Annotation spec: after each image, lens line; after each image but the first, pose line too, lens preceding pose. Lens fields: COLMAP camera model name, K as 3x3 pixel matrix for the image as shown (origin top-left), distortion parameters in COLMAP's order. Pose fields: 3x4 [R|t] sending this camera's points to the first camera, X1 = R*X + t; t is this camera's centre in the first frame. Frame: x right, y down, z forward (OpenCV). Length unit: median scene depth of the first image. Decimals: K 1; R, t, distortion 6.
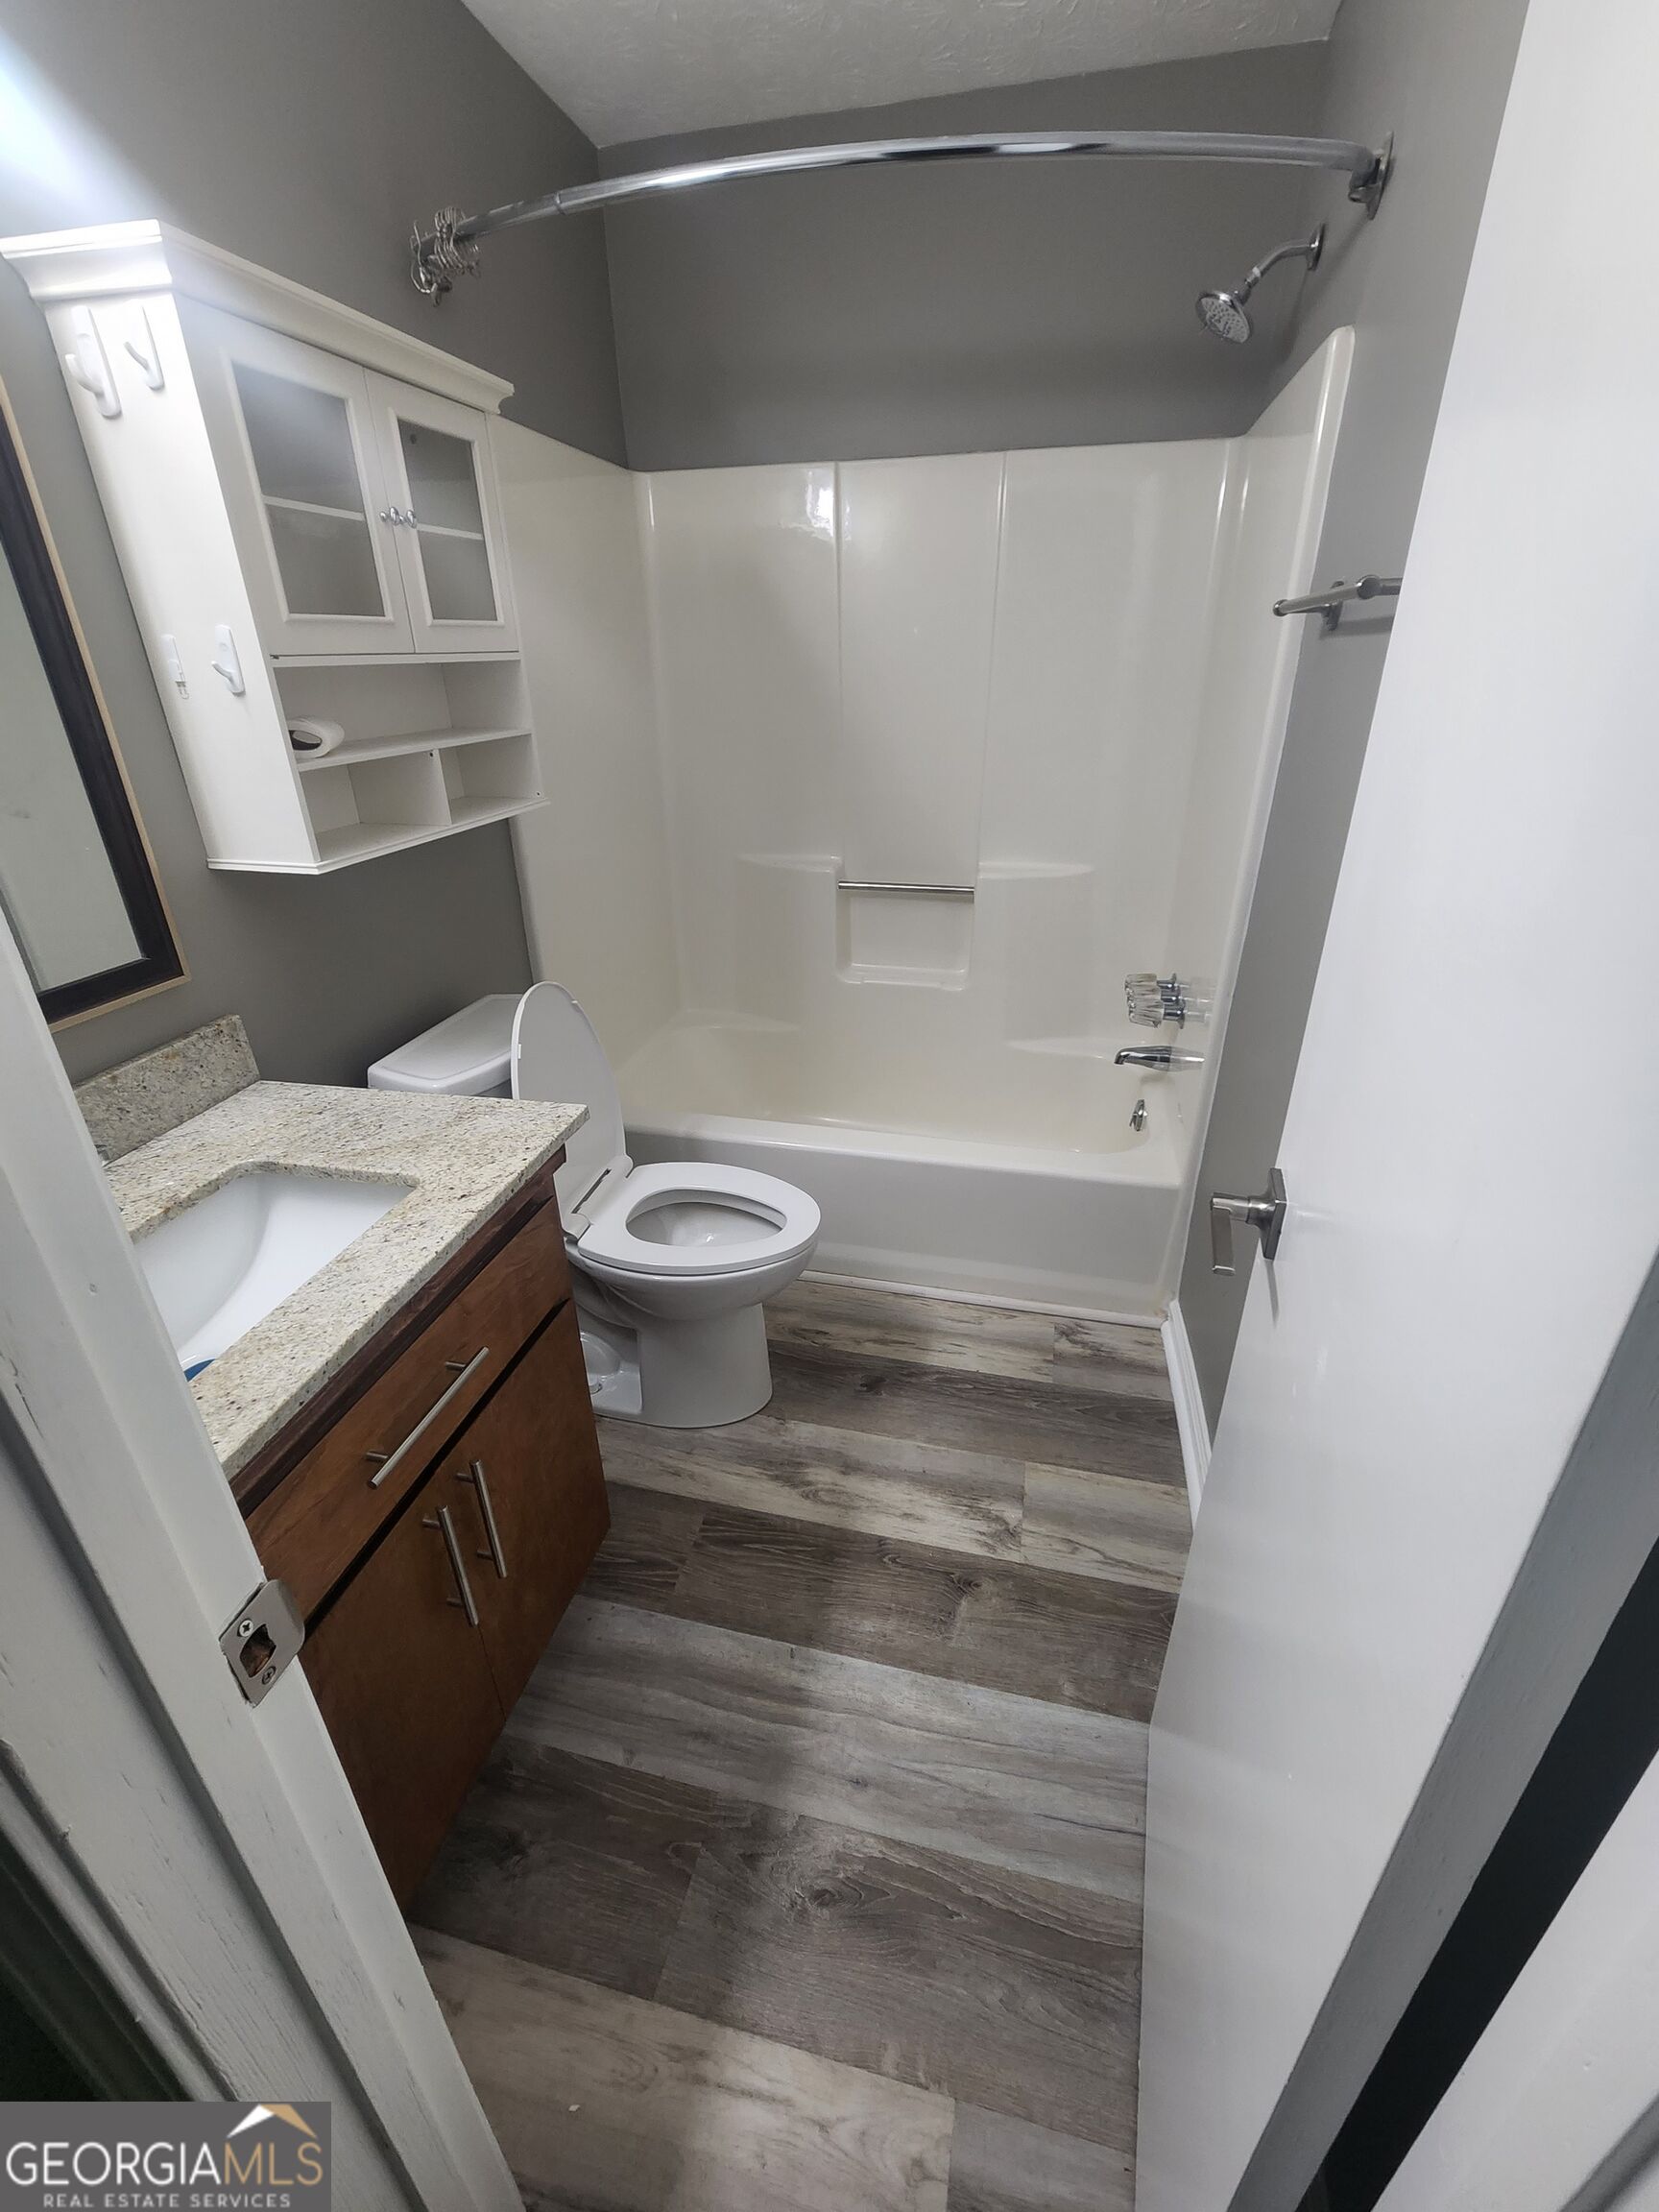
lens RADIAL K [[922.4, 0, 836.5], [0, 922.4, 1099.2], [0, 0, 1]] dist [-0.006292, 0.000351]
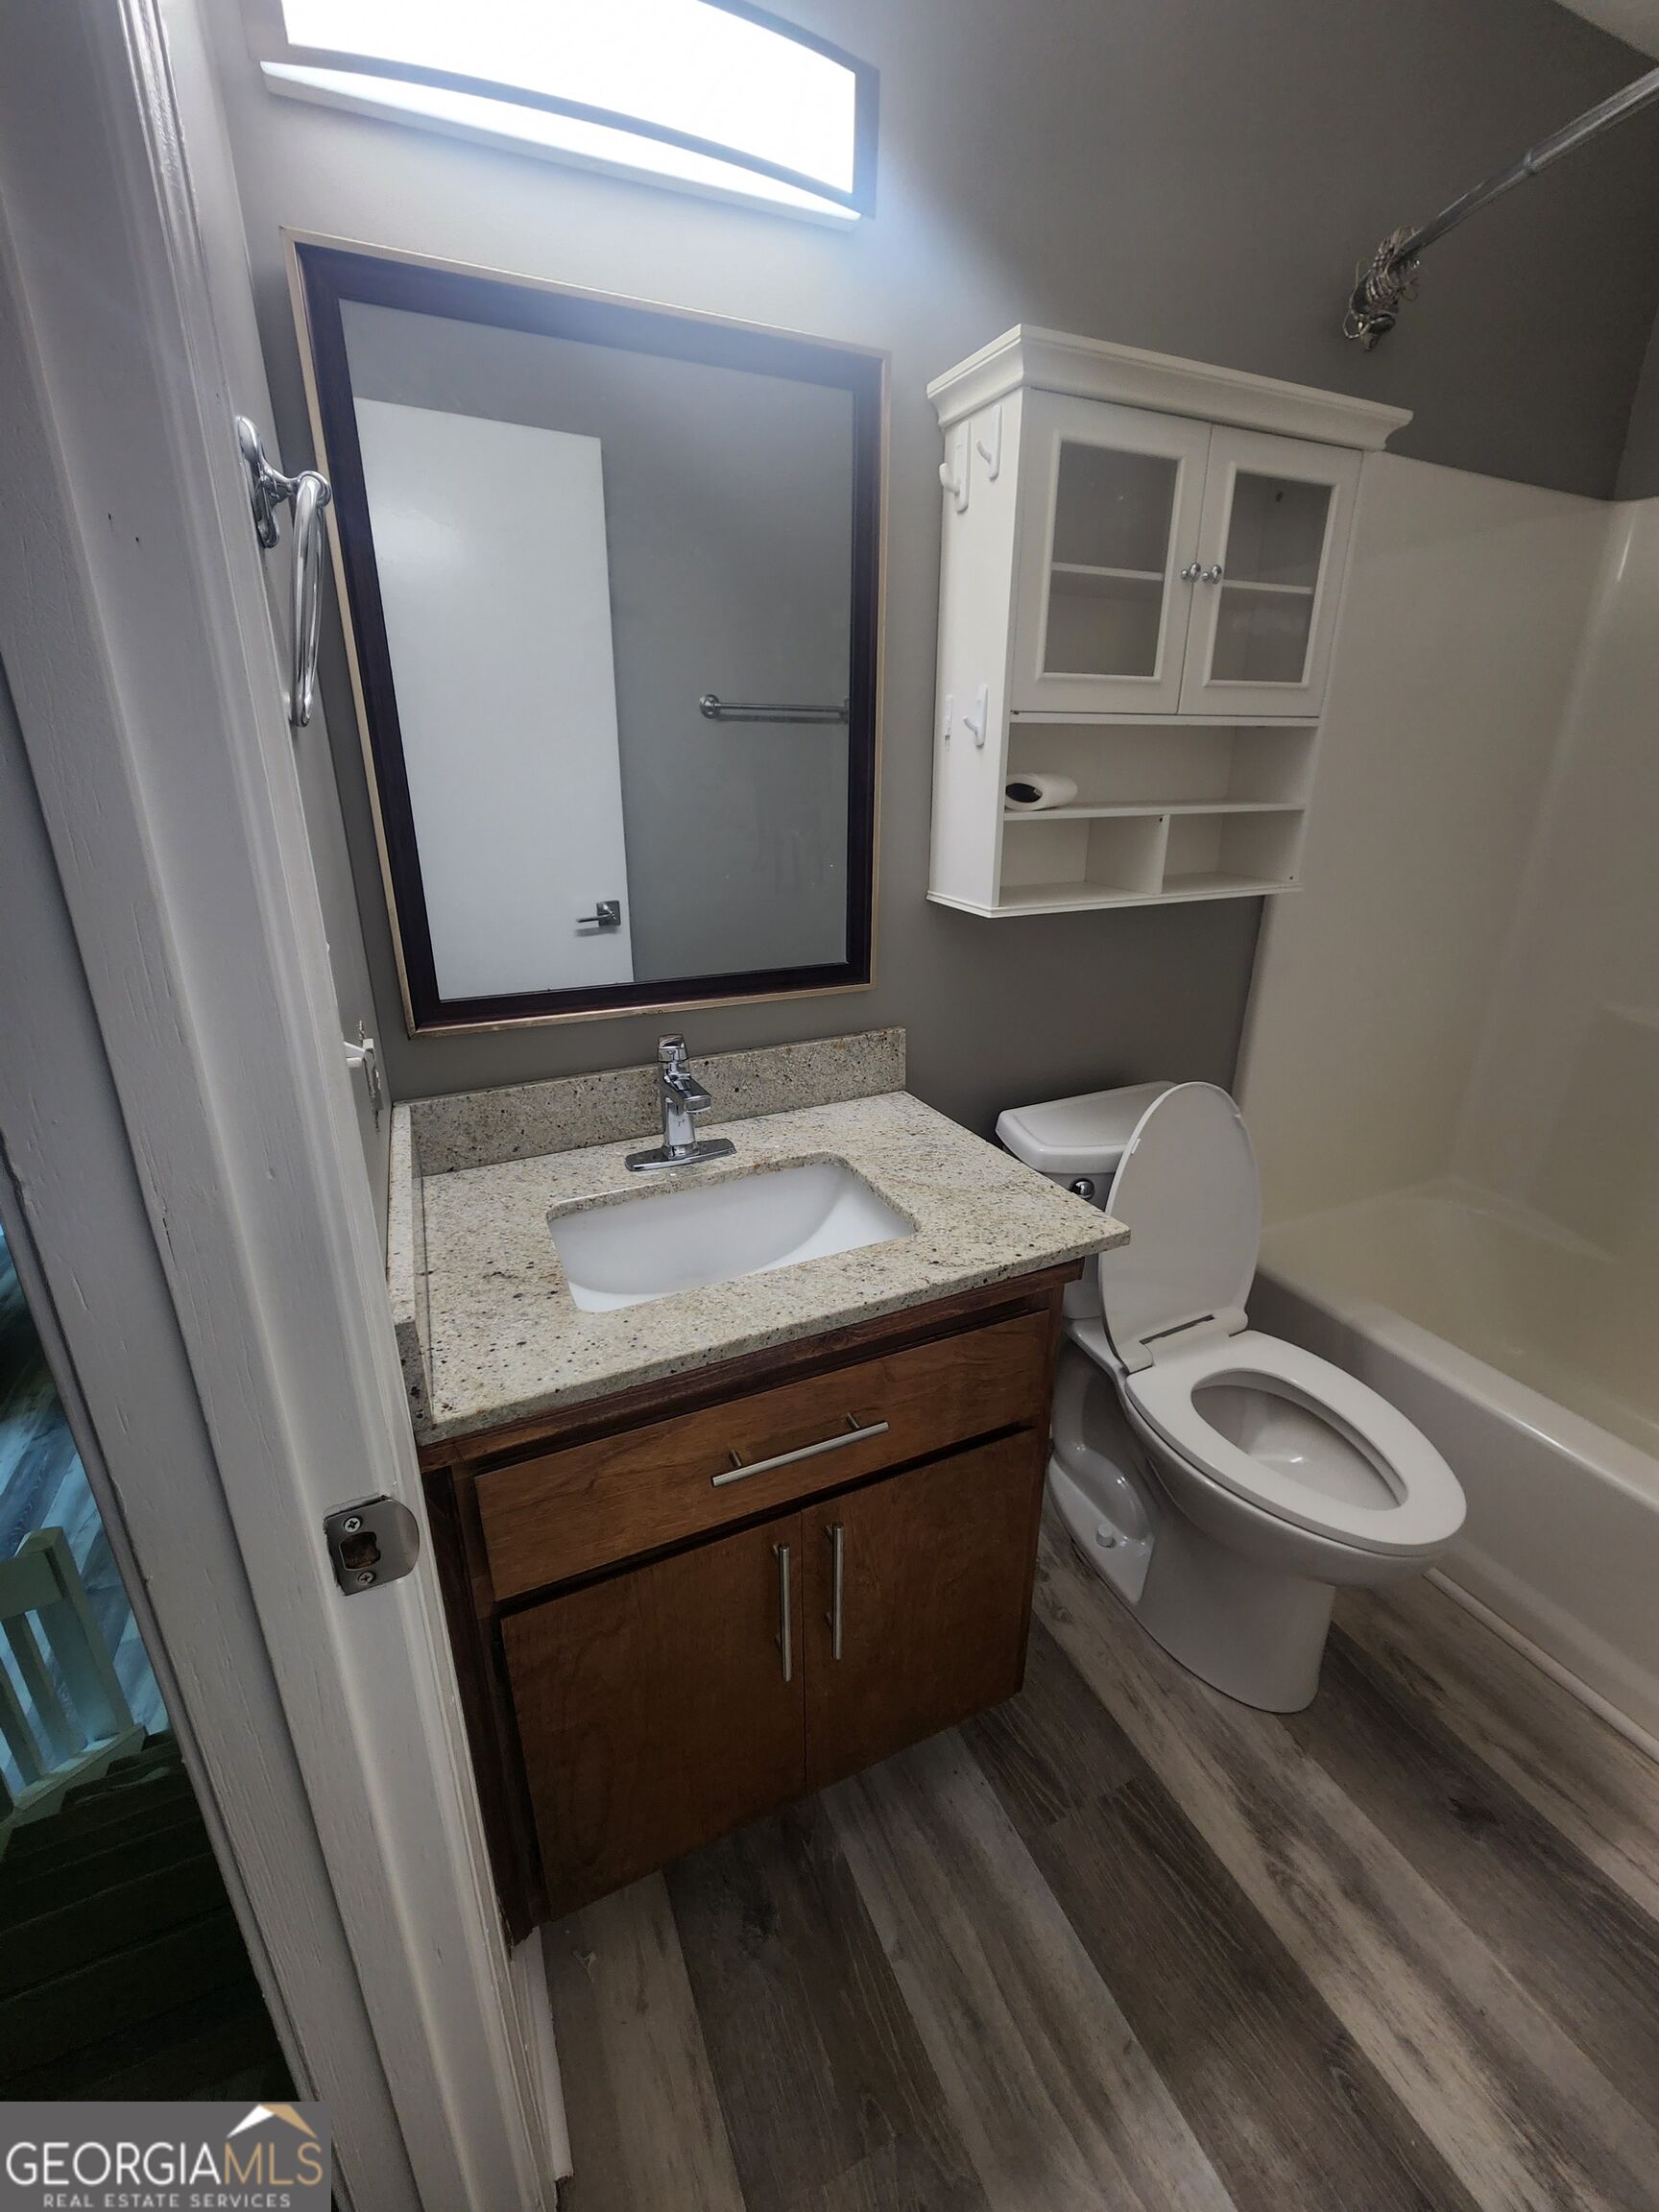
lens RADIAL K [[922.4, 0, 837.8], [0, 922.4, 1090.9], [0, 0, 1]] dist [-0.006292, 0.000351]
pose [[0.611897, 0.286565, -0.737200, 0.135533], [-0.355410, 0.932278, 0.067395, -0.066230], [0.706588, 0.220769, 0.672305, 0.207362]]
